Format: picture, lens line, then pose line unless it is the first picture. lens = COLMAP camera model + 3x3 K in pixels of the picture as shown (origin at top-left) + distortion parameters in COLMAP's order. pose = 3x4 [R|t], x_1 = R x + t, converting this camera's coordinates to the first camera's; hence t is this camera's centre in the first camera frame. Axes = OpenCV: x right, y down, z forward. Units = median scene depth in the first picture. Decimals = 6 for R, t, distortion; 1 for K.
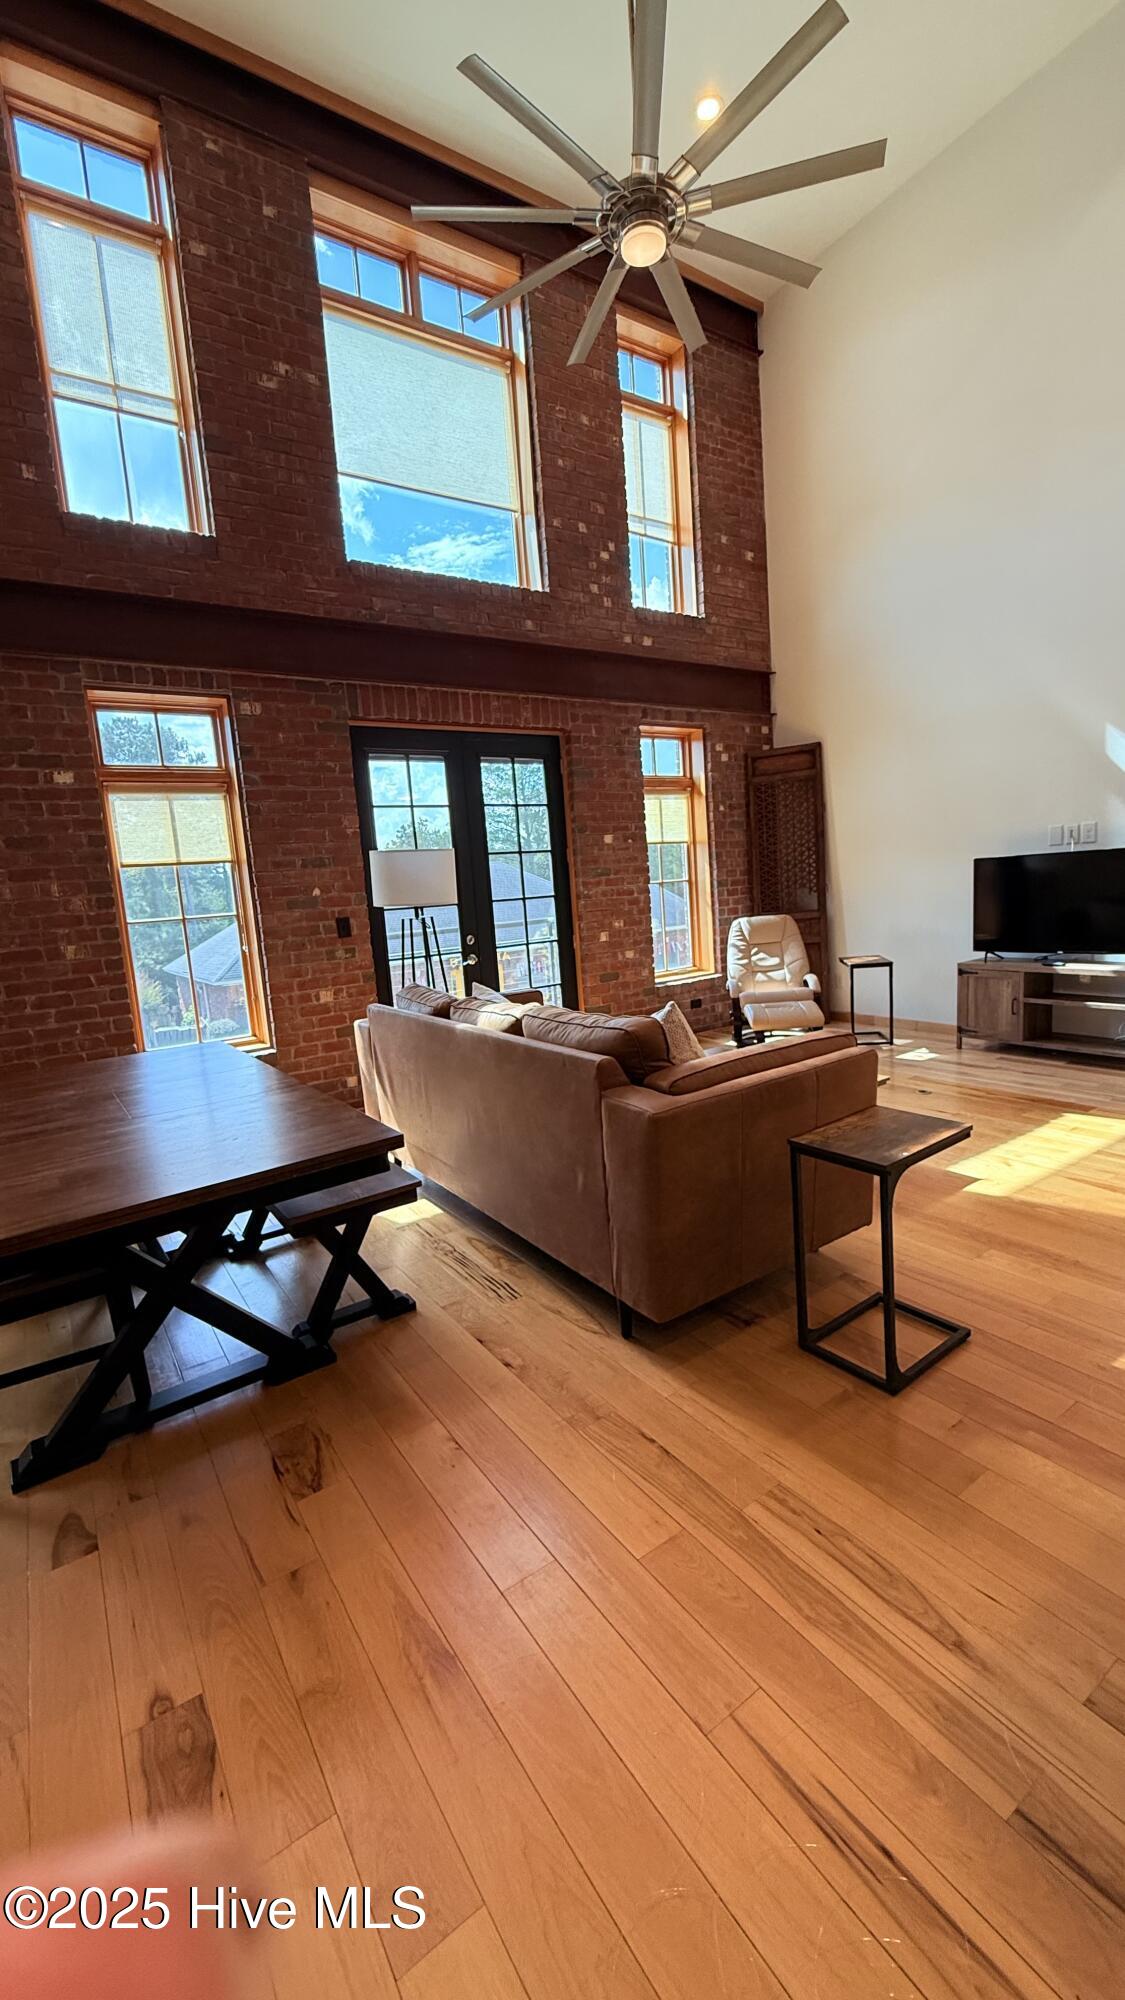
lens RADIAL K [[793.9, 0, 560.8], [0, 793.9, 994.5], [0, 0, 1]] dist [-0.001879, 0.000223]
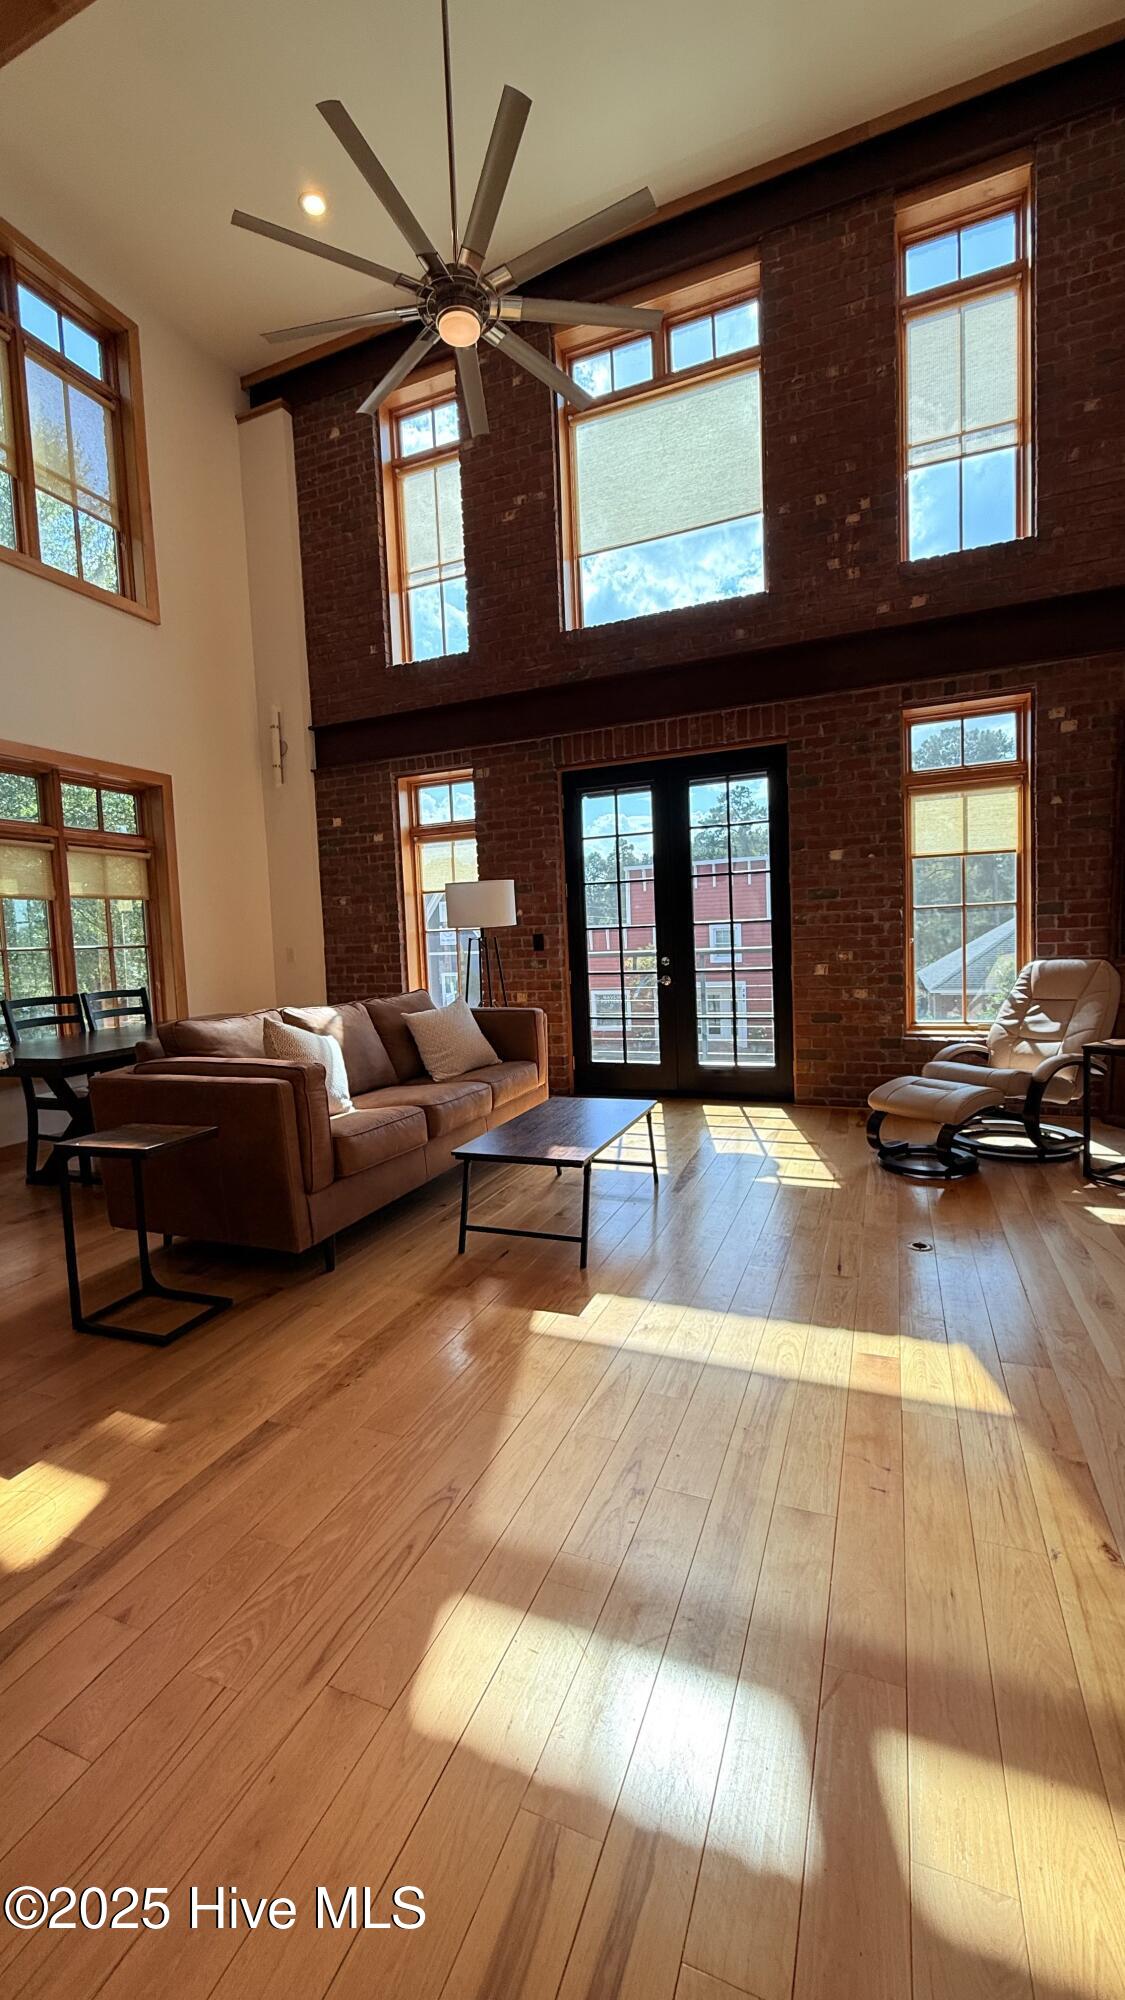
lens RADIAL K [[793.9, 0, 561.1], [0, 793.9, 995.0], [0, 0, 1]] dist [-0.001879, 0.000223]
pose [[0.555197, 0.109331, -0.824502, 0.848176], [-0.111412, 0.992165, 0.056541, -0.087930], [0.824223, 0.060468, 0.563028, 0.405552]]
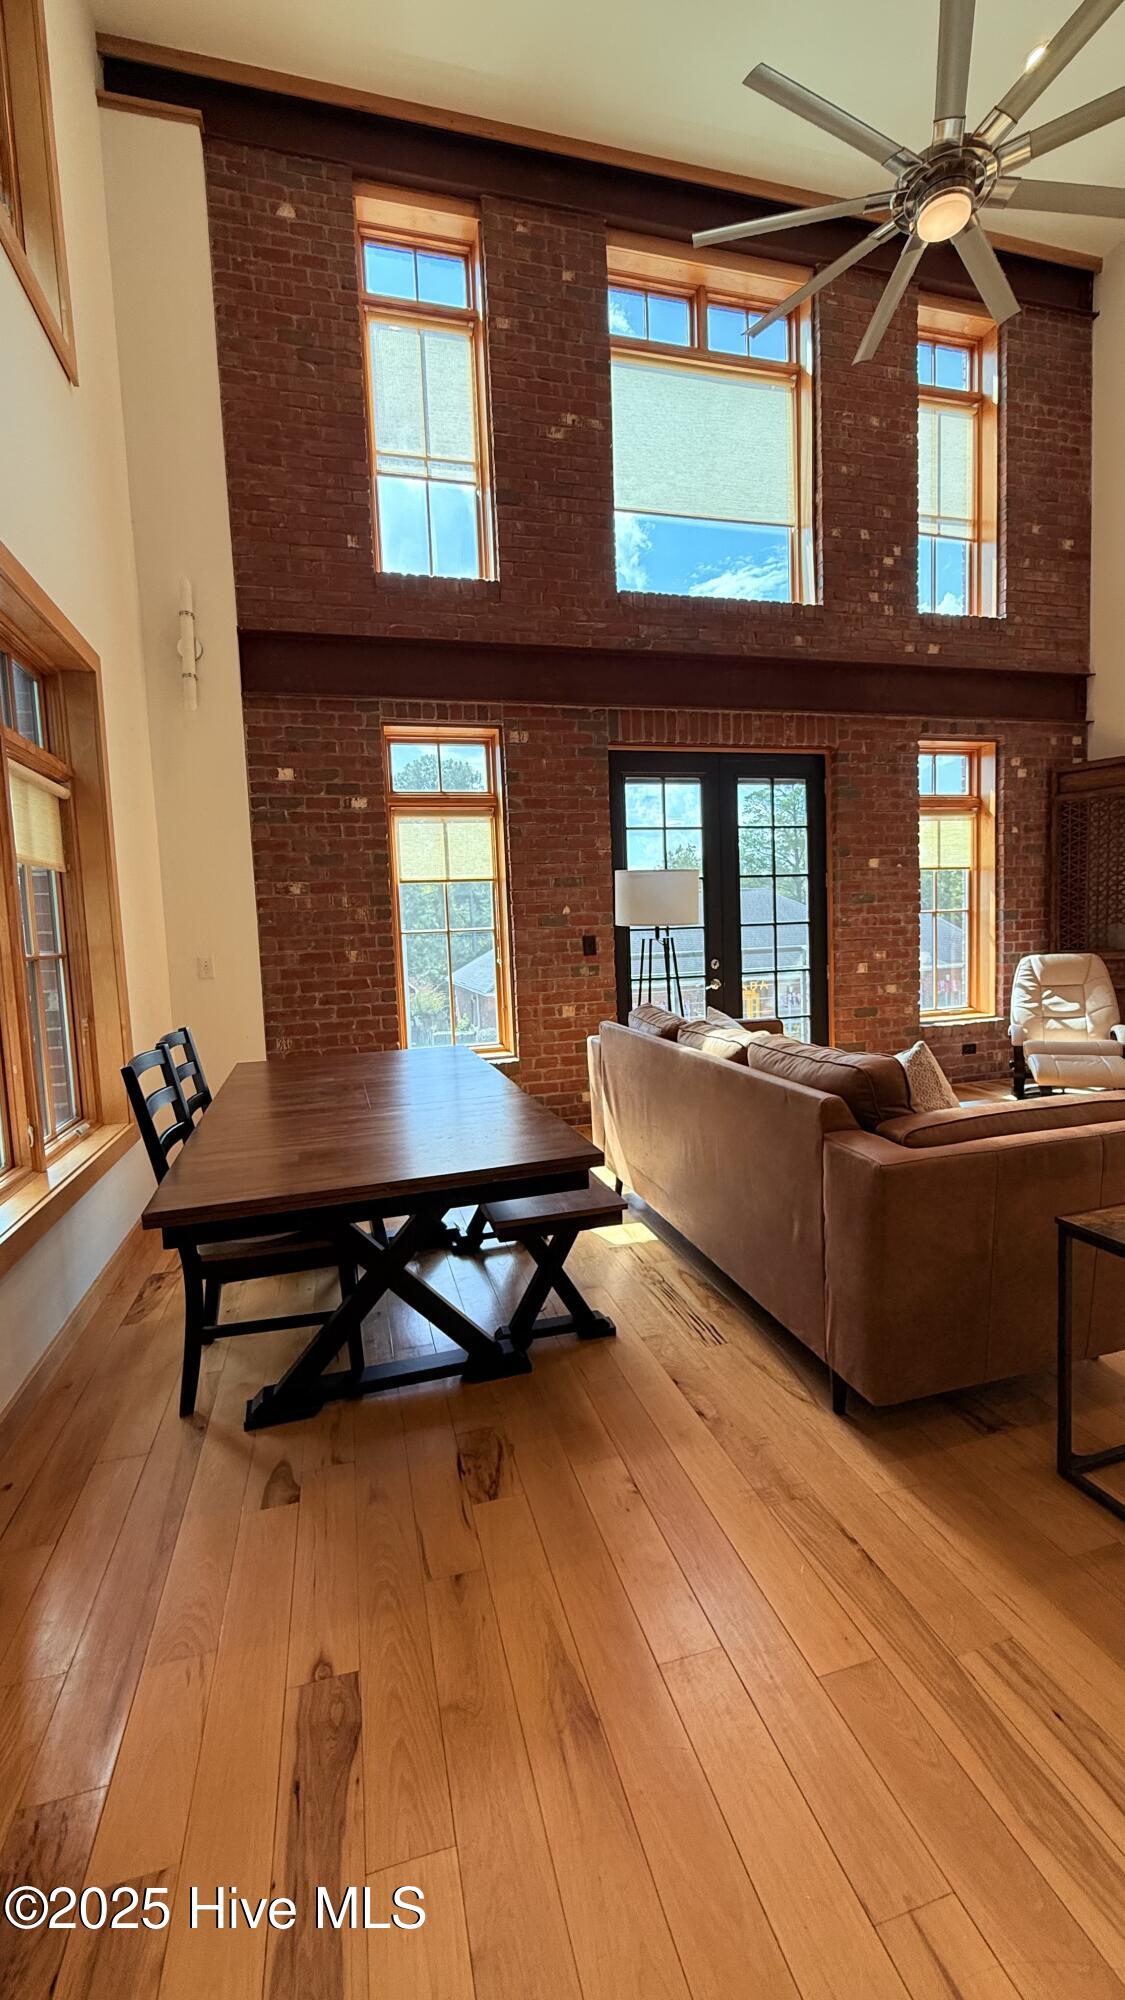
lens RADIAL K [[793.9, 0, 561.3], [0, 793.9, 994.4], [0, 0, 1]] dist [-0.001879, 0.000223]
pose [[0.947483, 0.061906, -0.313758, 0.020017], [-0.071905, 0.997203, -0.020384, 0.002118], [0.311618, 0.041874, 0.949284, 0.020586]]
